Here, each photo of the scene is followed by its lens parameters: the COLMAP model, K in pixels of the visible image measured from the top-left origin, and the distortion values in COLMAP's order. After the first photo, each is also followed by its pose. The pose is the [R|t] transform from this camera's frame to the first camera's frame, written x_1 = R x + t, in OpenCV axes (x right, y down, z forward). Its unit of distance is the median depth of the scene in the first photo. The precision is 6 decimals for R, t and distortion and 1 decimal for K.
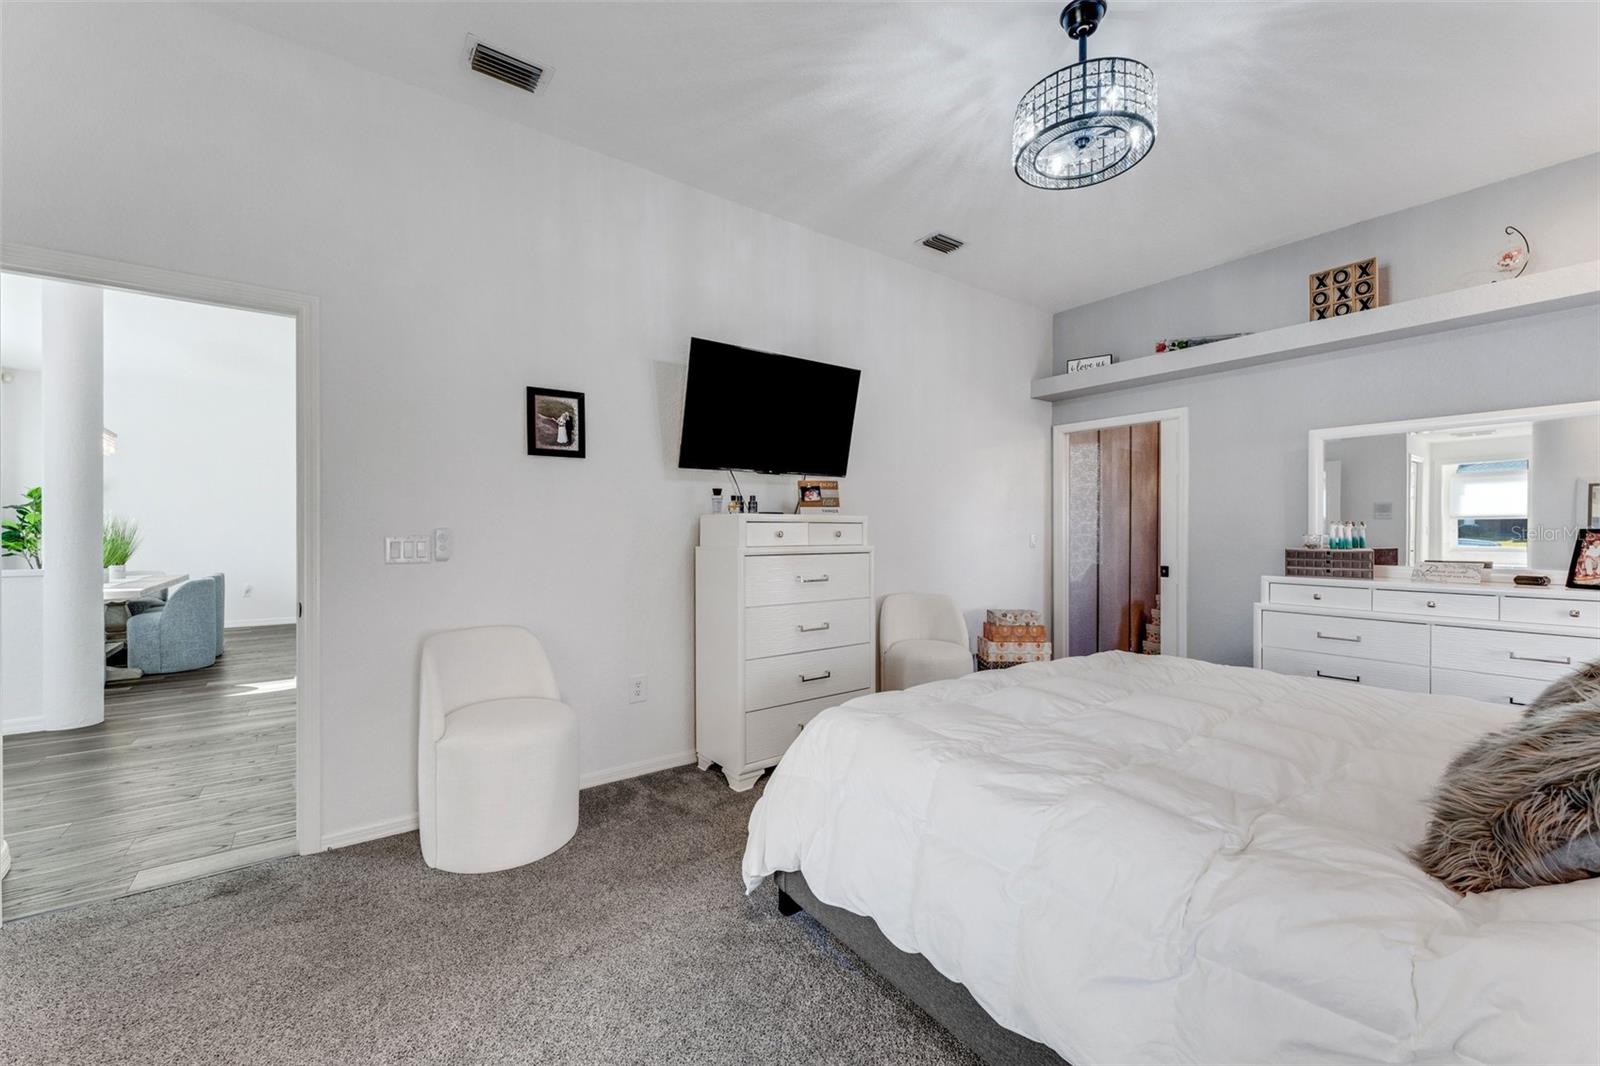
lens RADIAL K [[642.8, 0, 810.9], [0, 642.8, 537.1], [0, 0, 1]] dist [-0.003186, 0.000366]
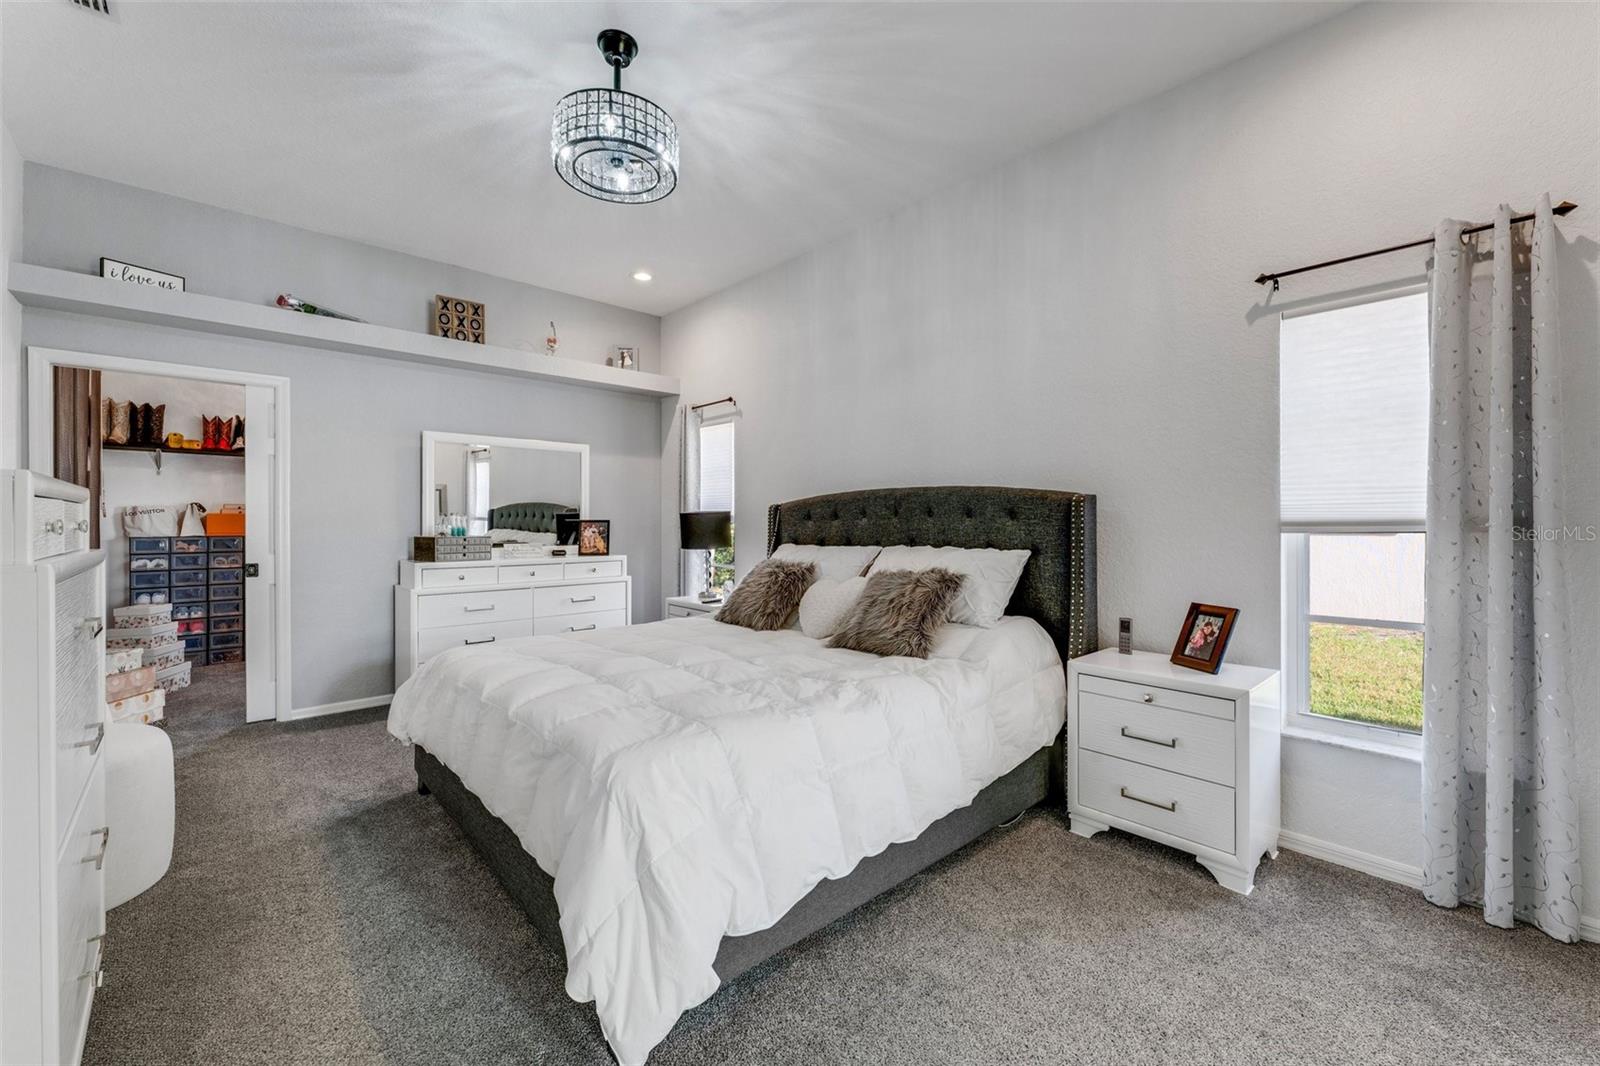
lens RADIAL K [[642.8, 0, 795.6], [0, 642.8, 523.9], [0, 0, 1]] dist [-0.003186, 0.000366]
pose [[-0.097819, -0.002681, 0.995201, -0.414270], [0.009094, 0.999952, 0.003588, -0.002695], [-0.995163, 0.009401, -0.097790, 0.488850]]
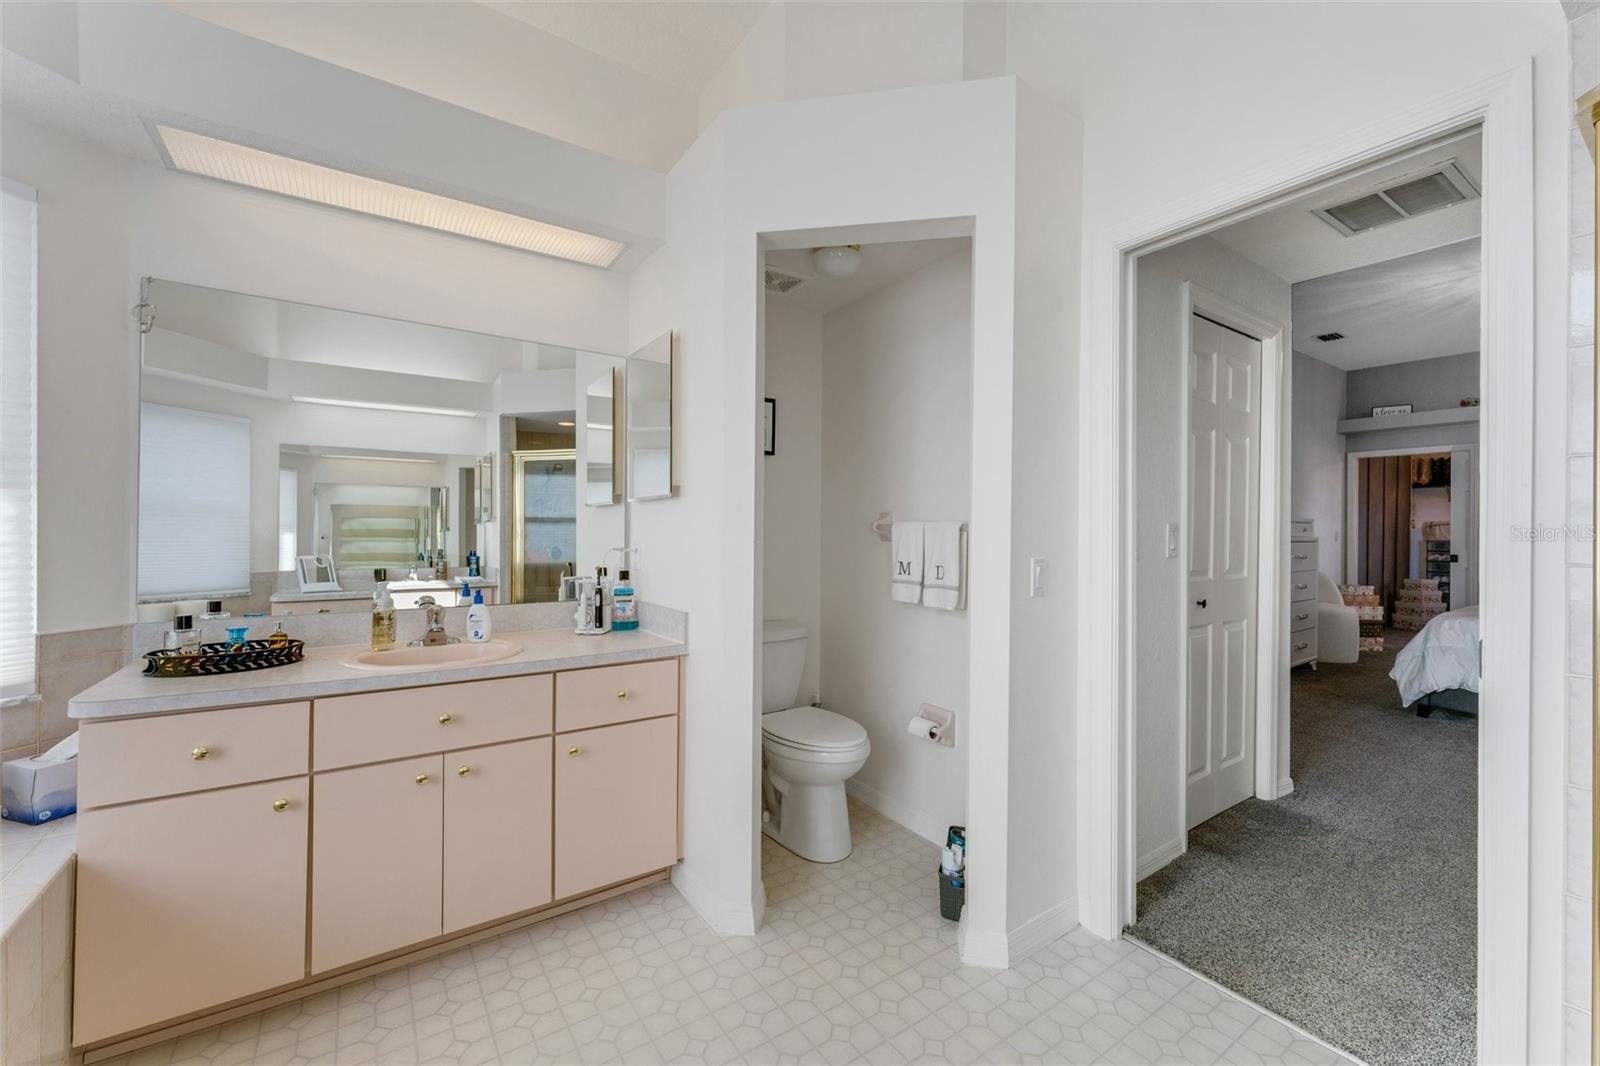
lens RADIAL K [[642.8, 0, 801.9], [0, 642.8, 531.8], [0, 0, 1]] dist [-0.003186, 0.000366]
pose [[0.999279, 0.005925, -0.037498, -1.042358], [-0.006183, 0.999958, -0.006763, 0.016463], [0.037456, 0.006990, 0.999274, -0.582008]]
